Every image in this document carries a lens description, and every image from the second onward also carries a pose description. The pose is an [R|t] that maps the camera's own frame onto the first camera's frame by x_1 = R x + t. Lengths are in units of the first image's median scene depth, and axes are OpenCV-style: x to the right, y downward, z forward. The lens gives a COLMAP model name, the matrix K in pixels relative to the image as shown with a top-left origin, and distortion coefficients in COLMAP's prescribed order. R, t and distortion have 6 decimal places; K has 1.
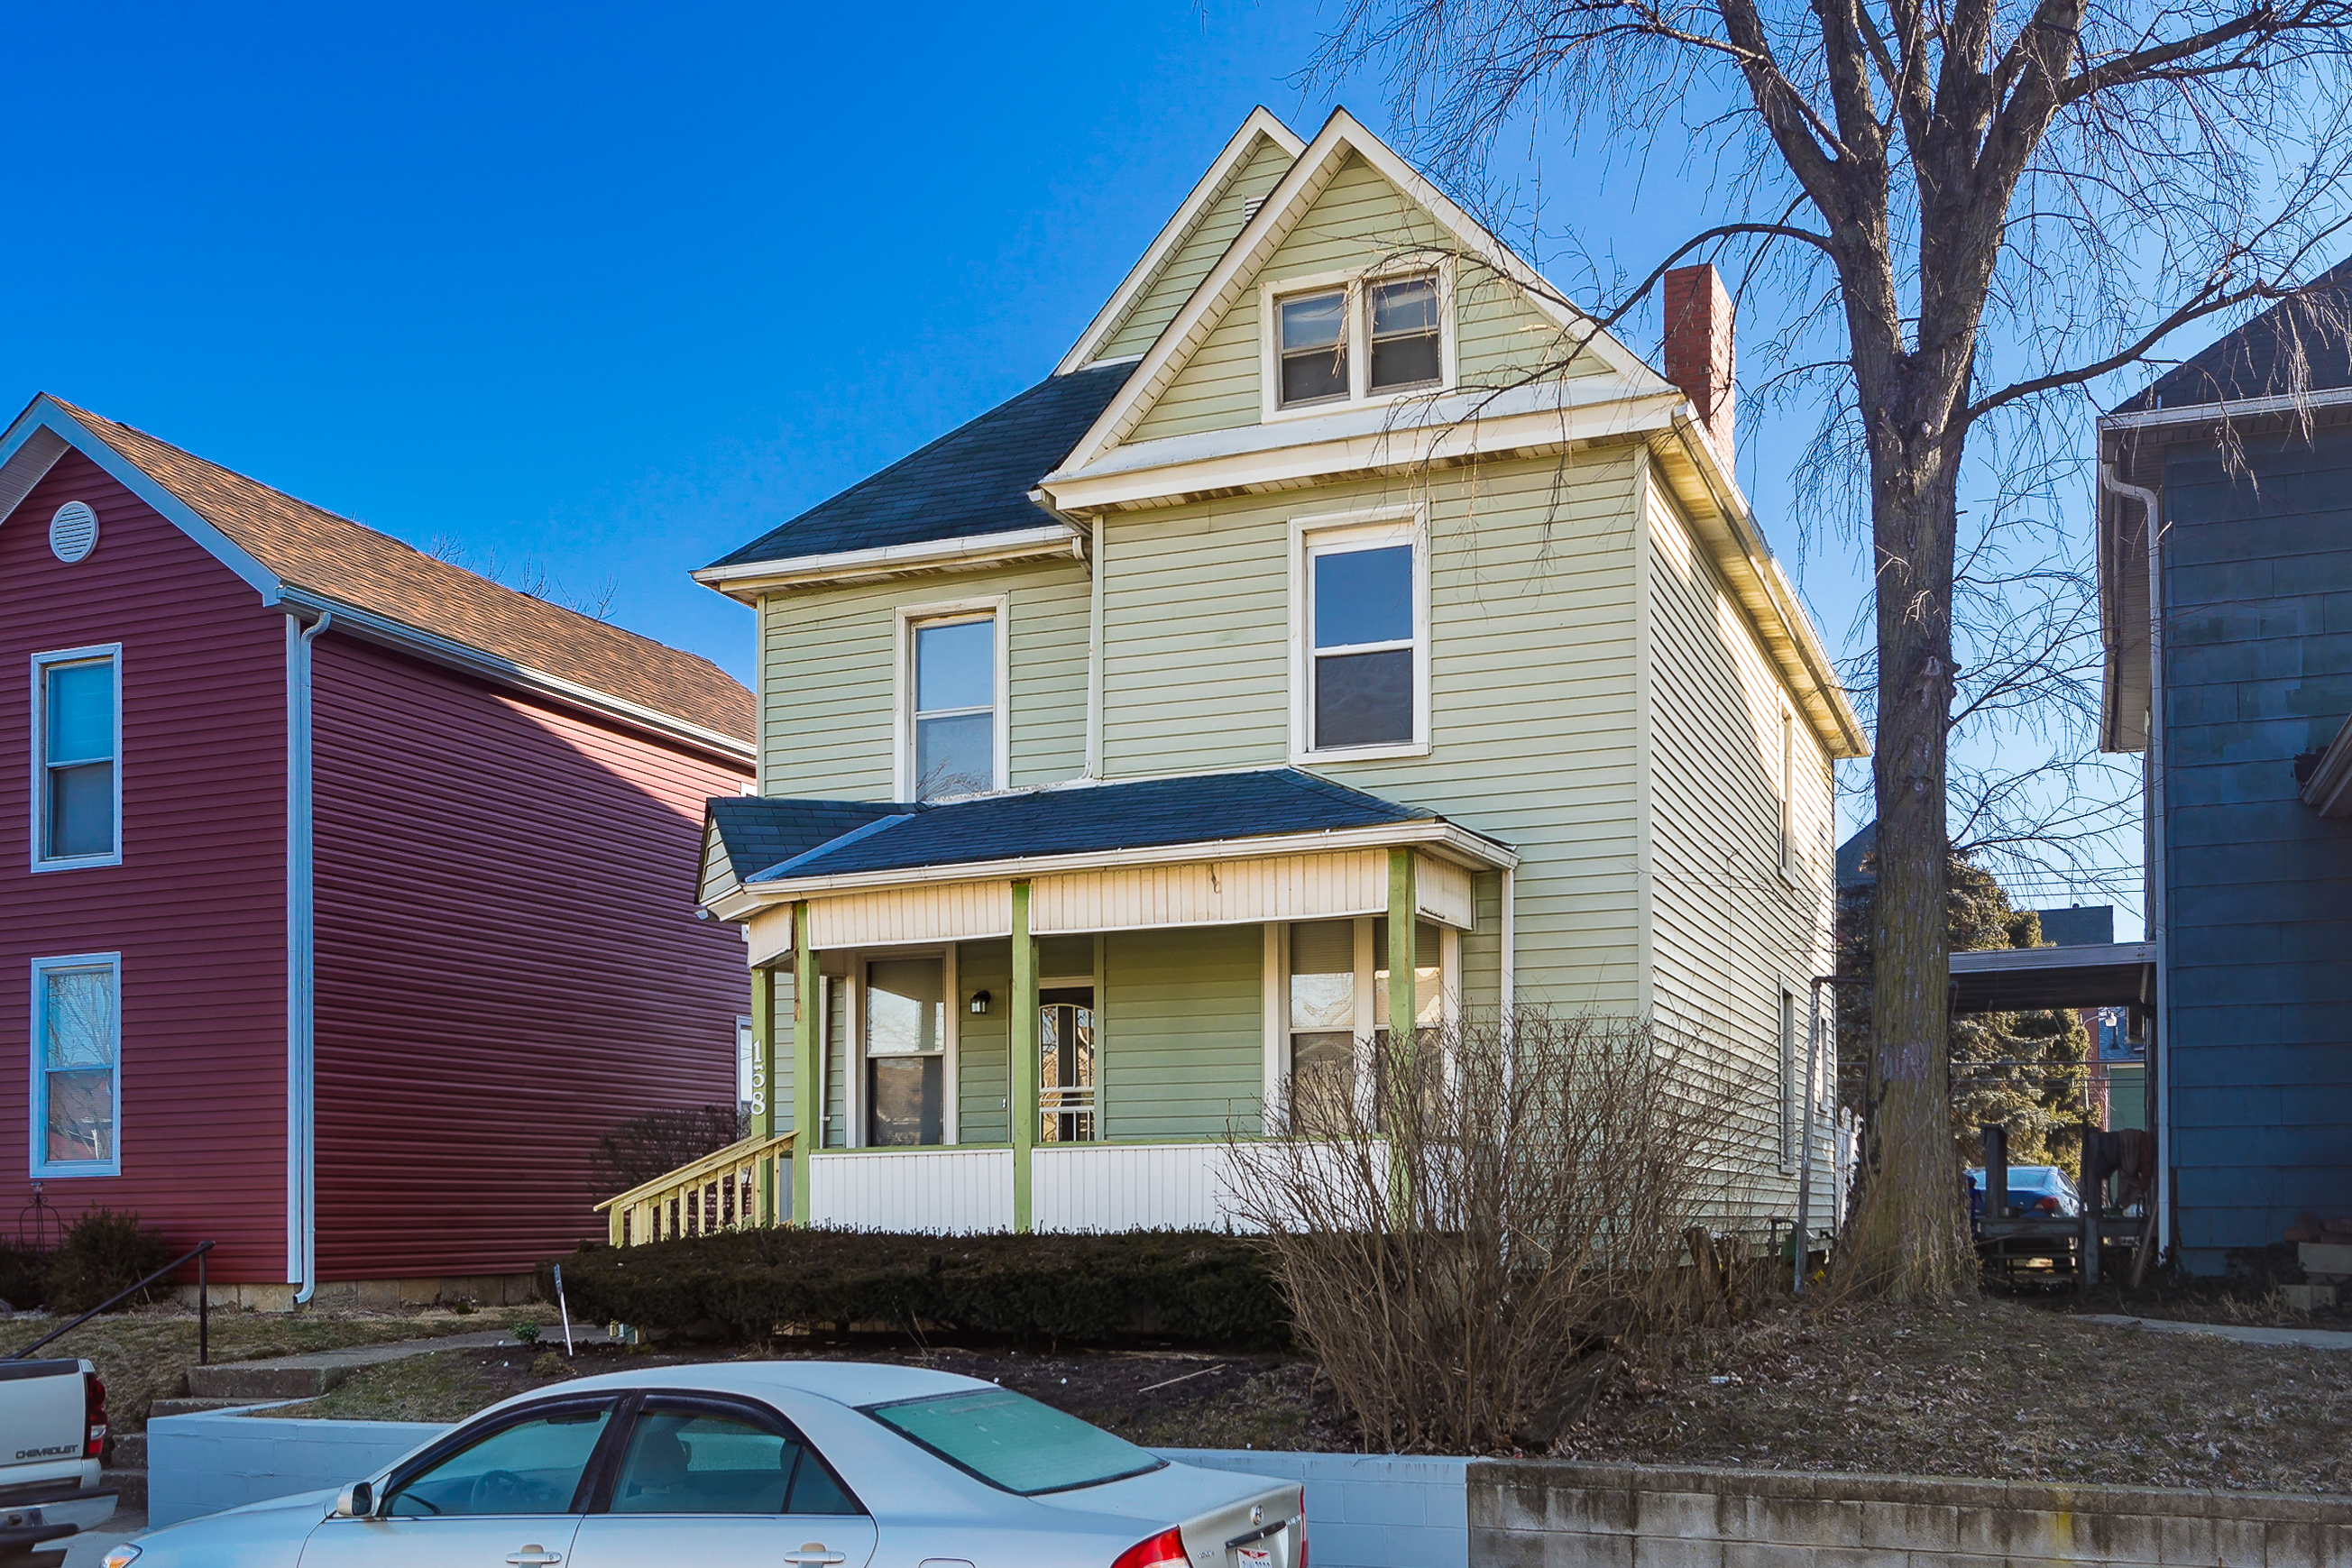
lens RADIAL K [[2038.3, 0, 1449.6], [0, 2038.3, 899.2], [0, 0, 1]] dist [-0.002325, -0.012299]
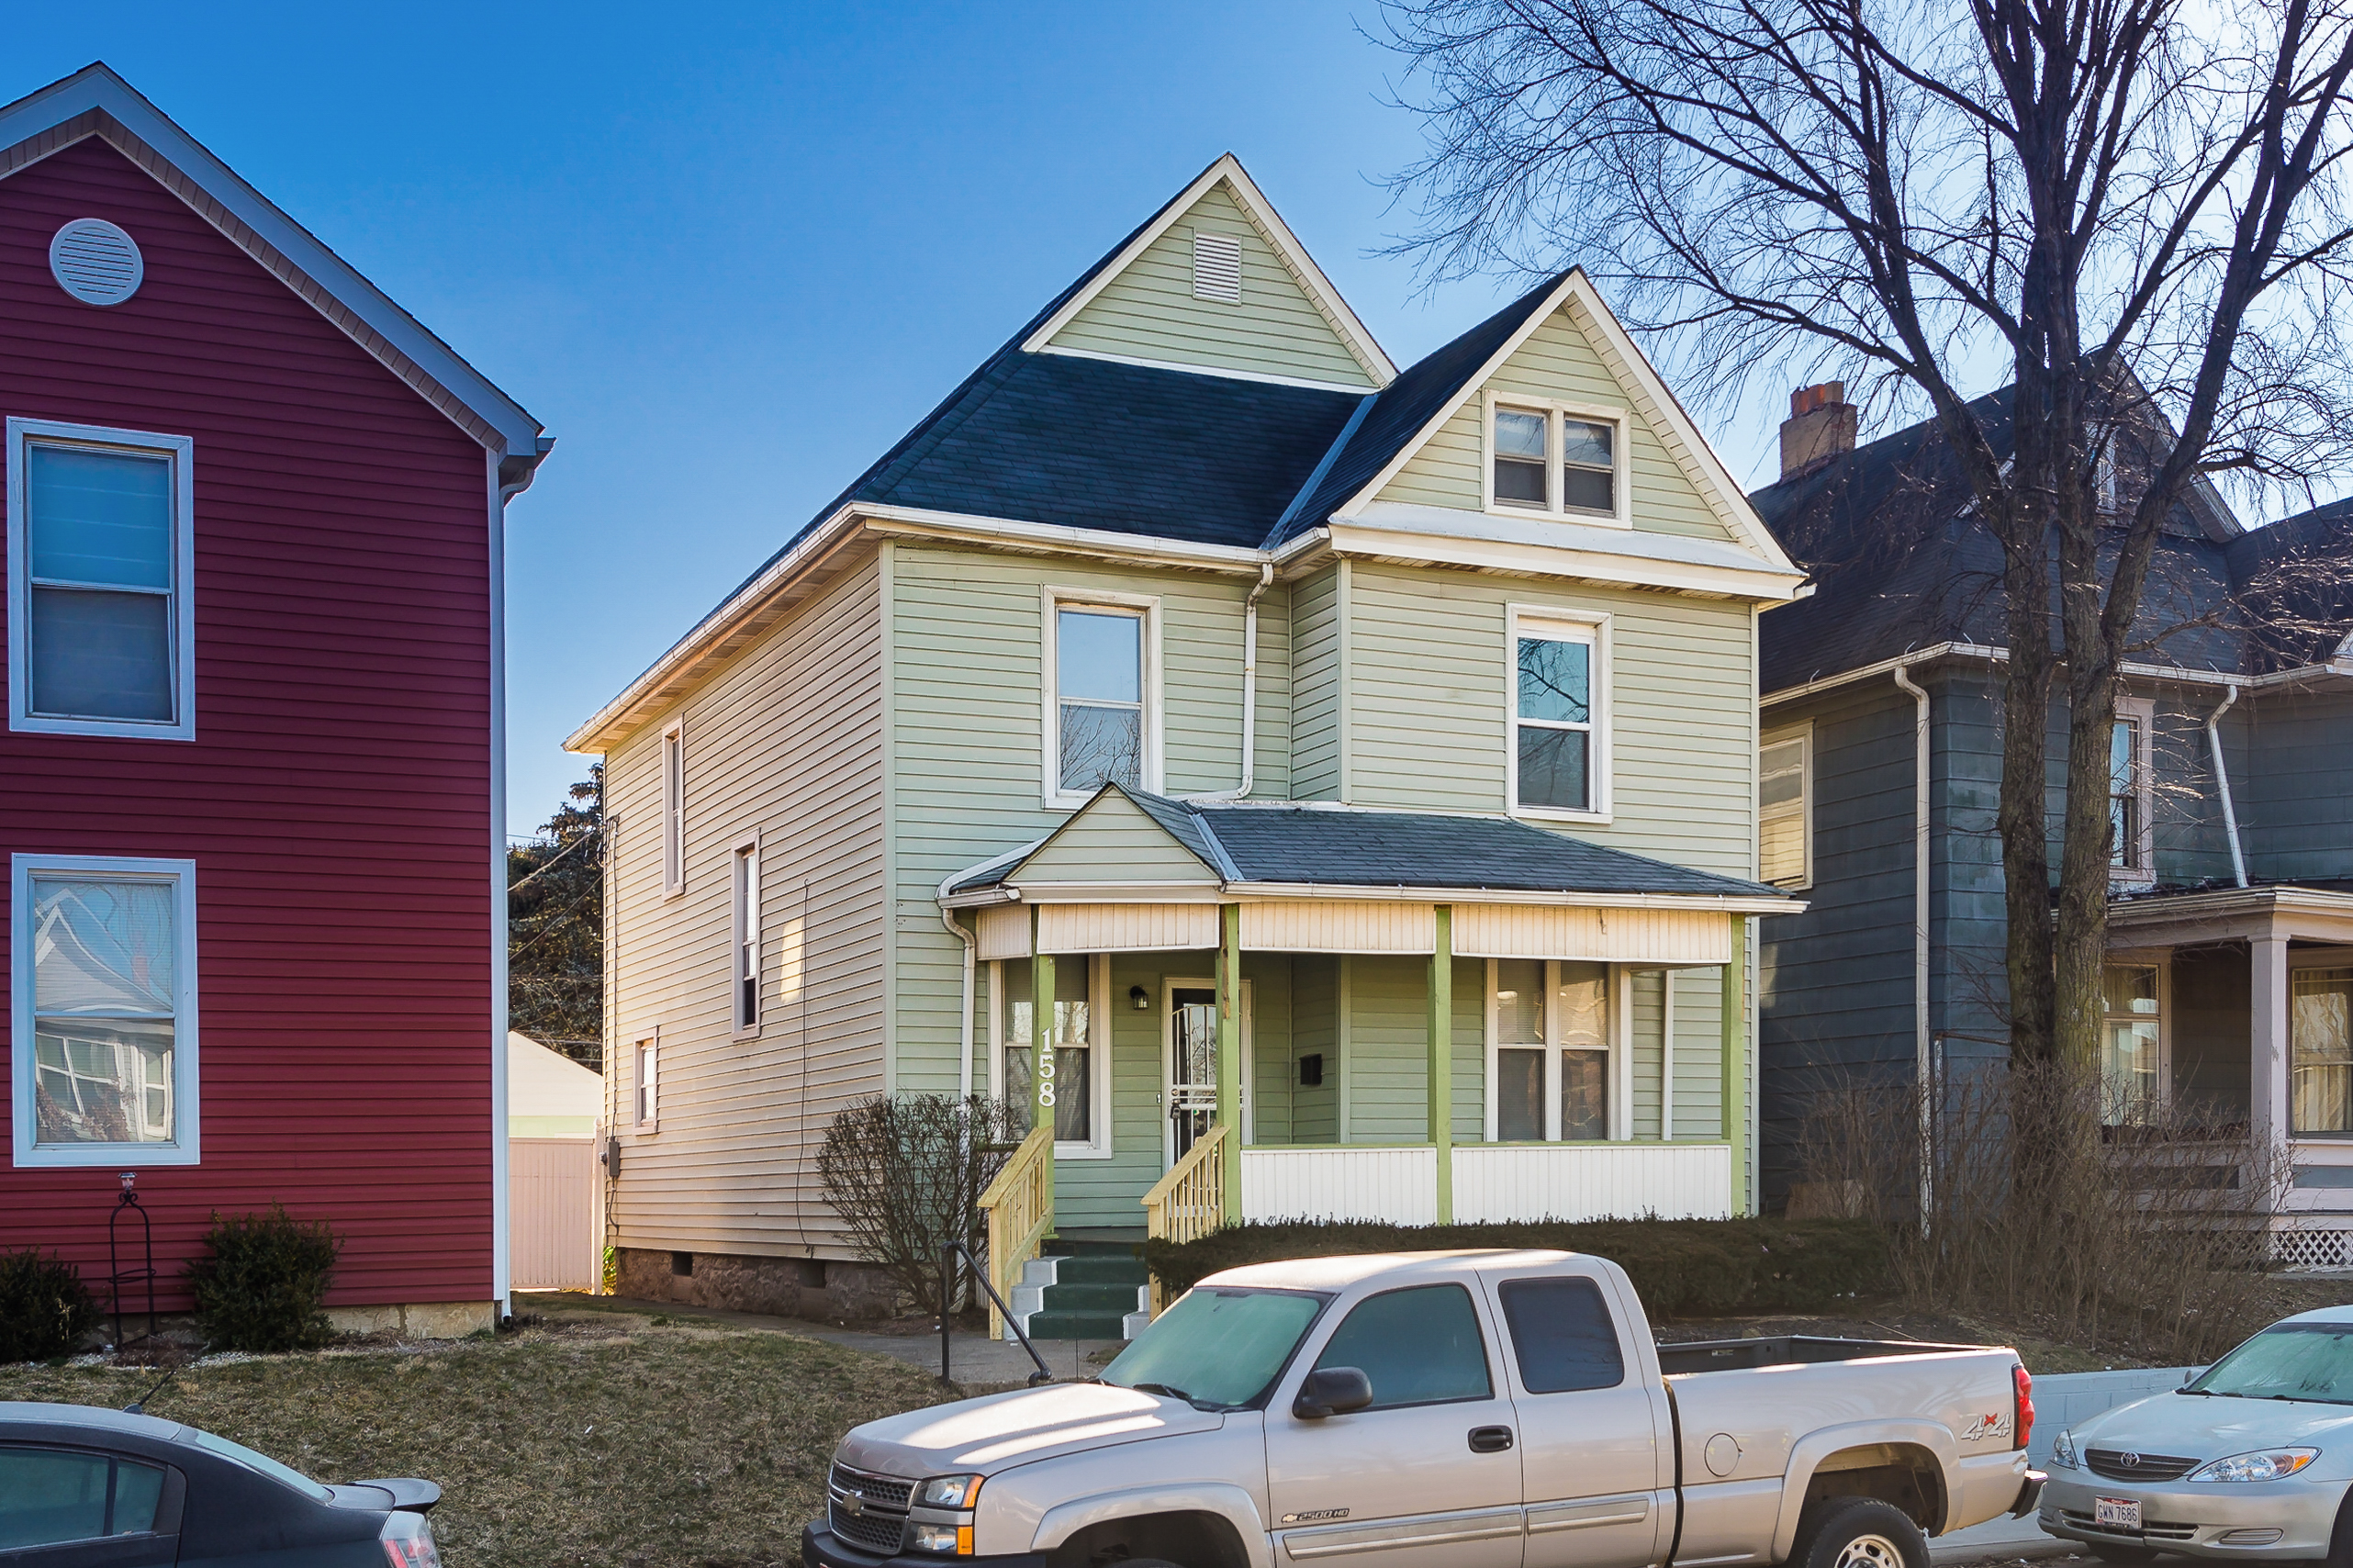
lens RADIAL K [[2264.4, 0, 1175.3], [0, 2264.4, 828.7], [0, 0, 1]] dist [0.004872, 0.005692]
pose [[0.734313, 0.105353, 0.670586, -1.073608], [-0.097478, 0.994010, -0.049423, 0.023074], [-0.671776, -0.029075, 0.740184, 0.174501]]
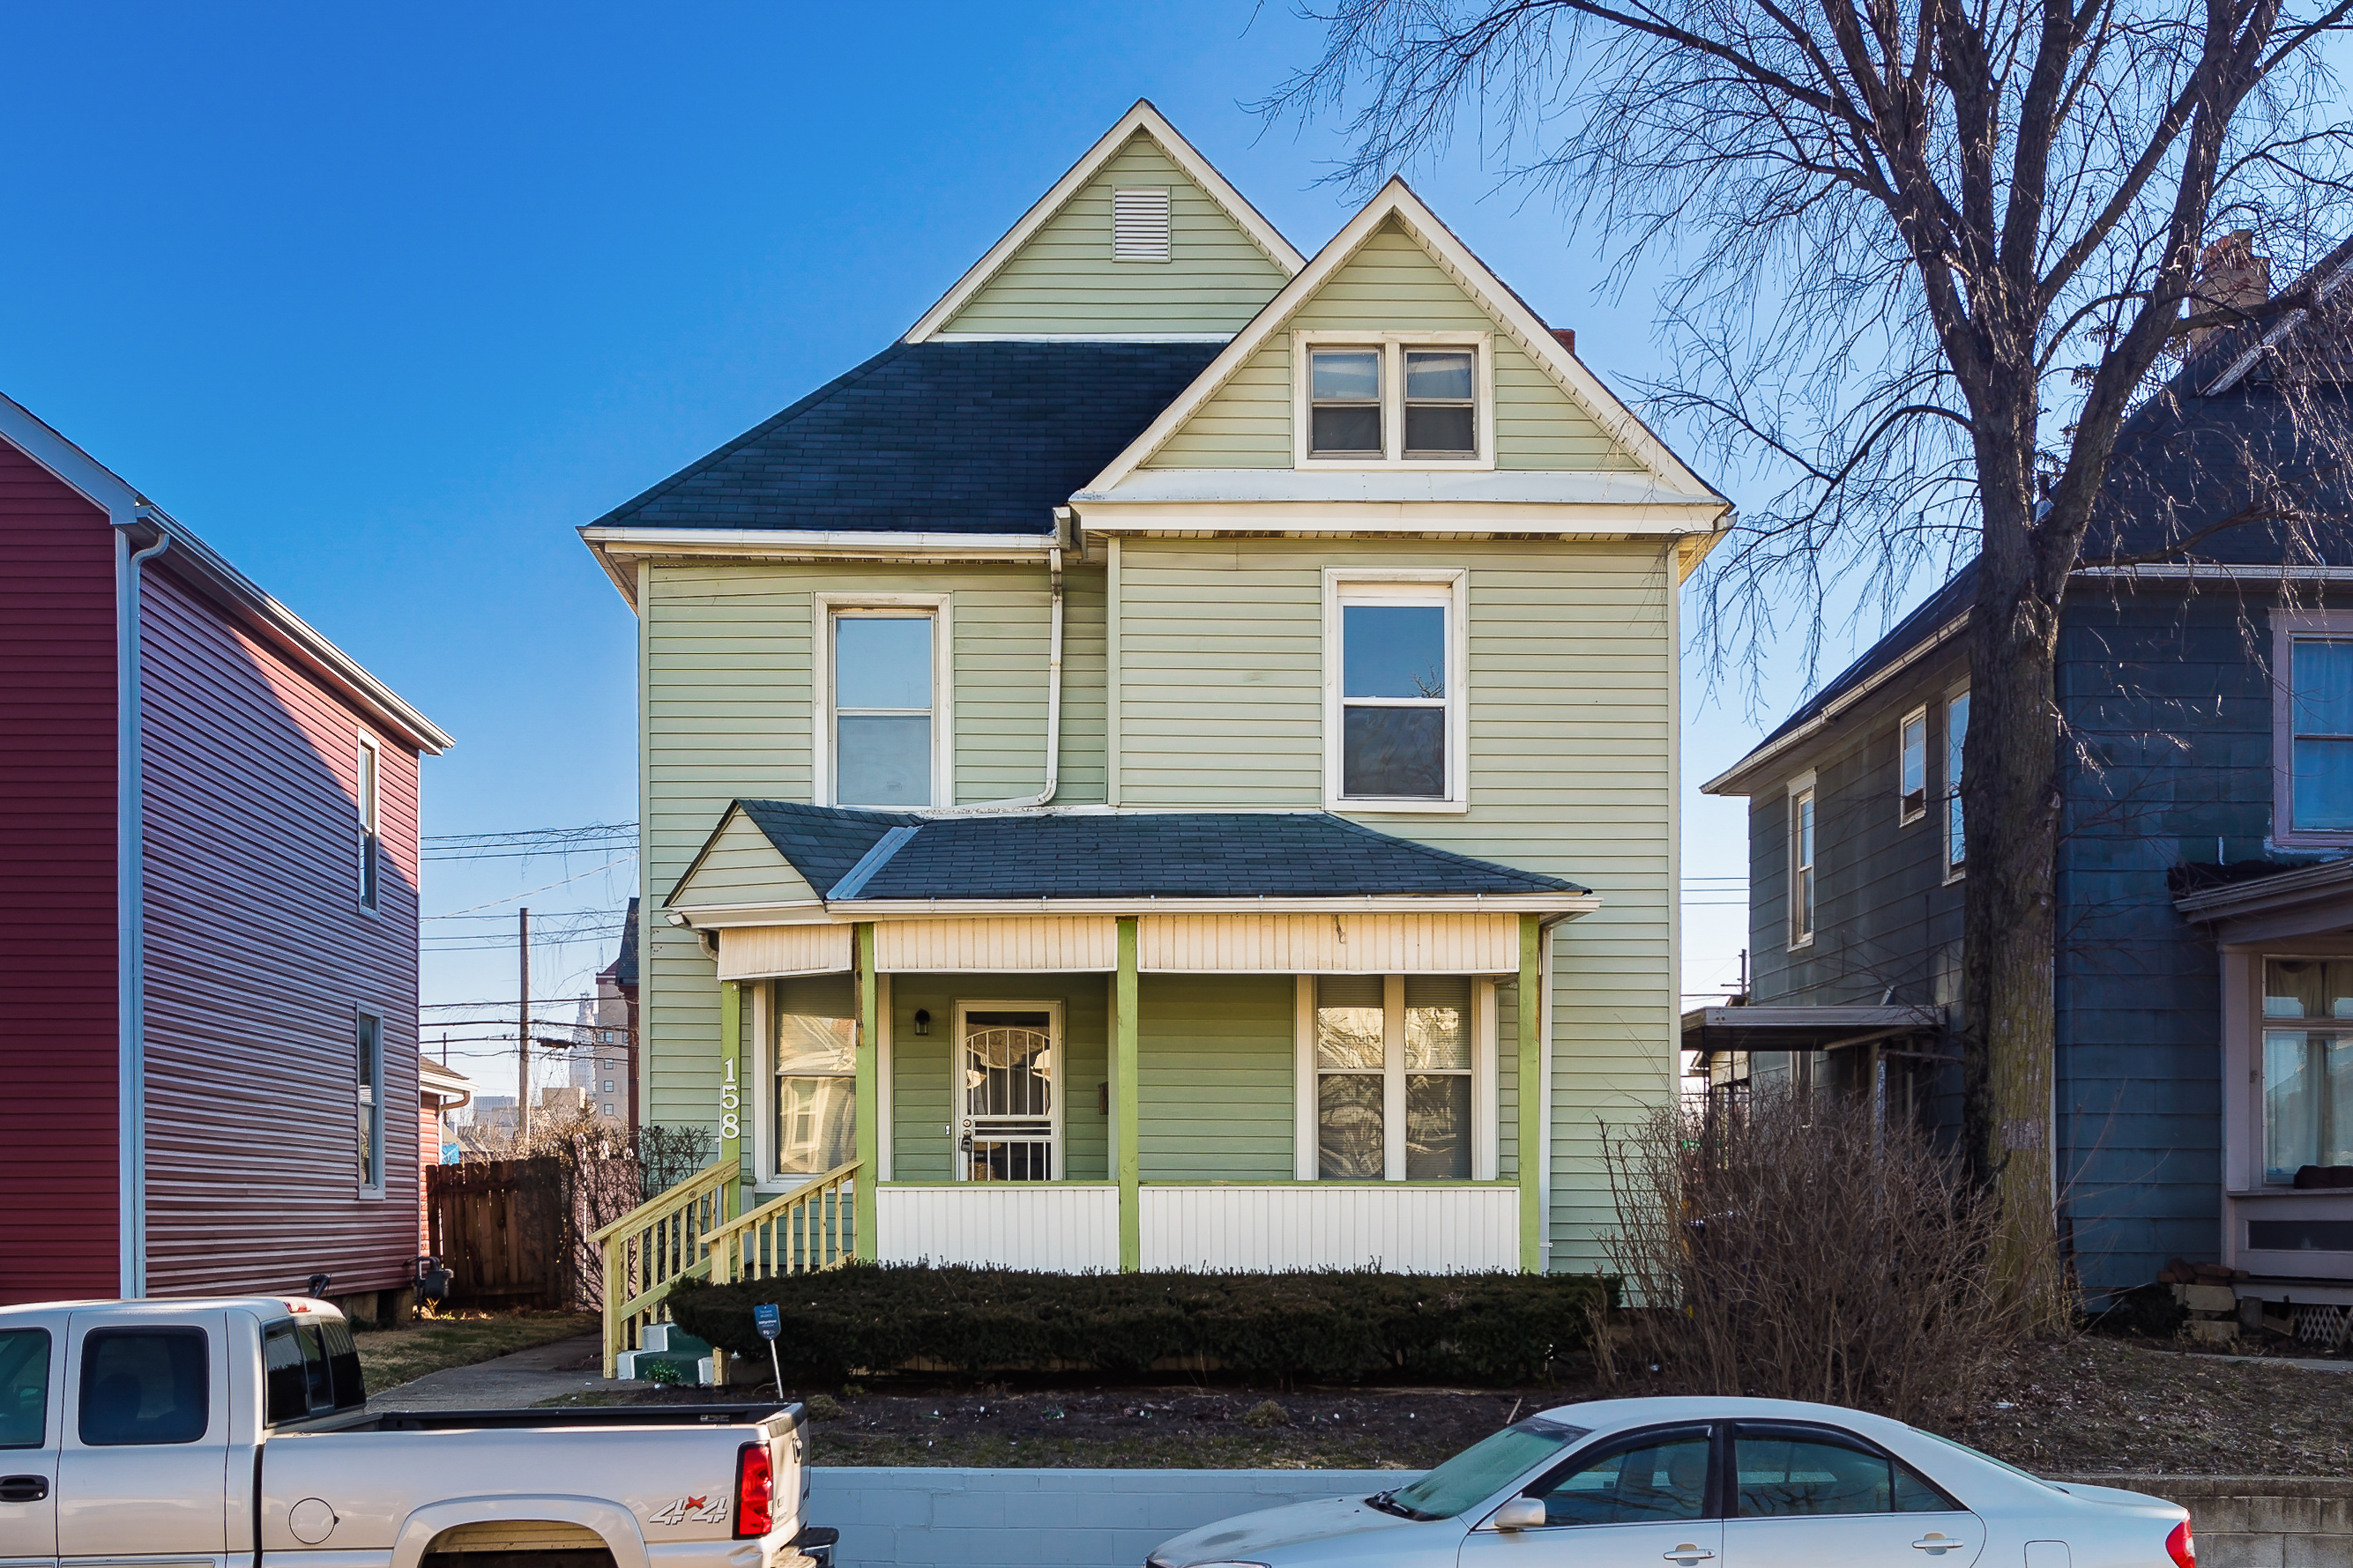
lens RADIAL K [[2479.4, 0, 1176.5], [0, 2479.4, 784.0], [0, 0, 1]] dist [-0.003393, 0.023969]
pose [[0.937490, 0.072602, 0.340355, -0.567081], [-0.065193, 0.997321, -0.033169, -0.032948], [-0.341852, 0.008907, 0.939712, -0.141237]]
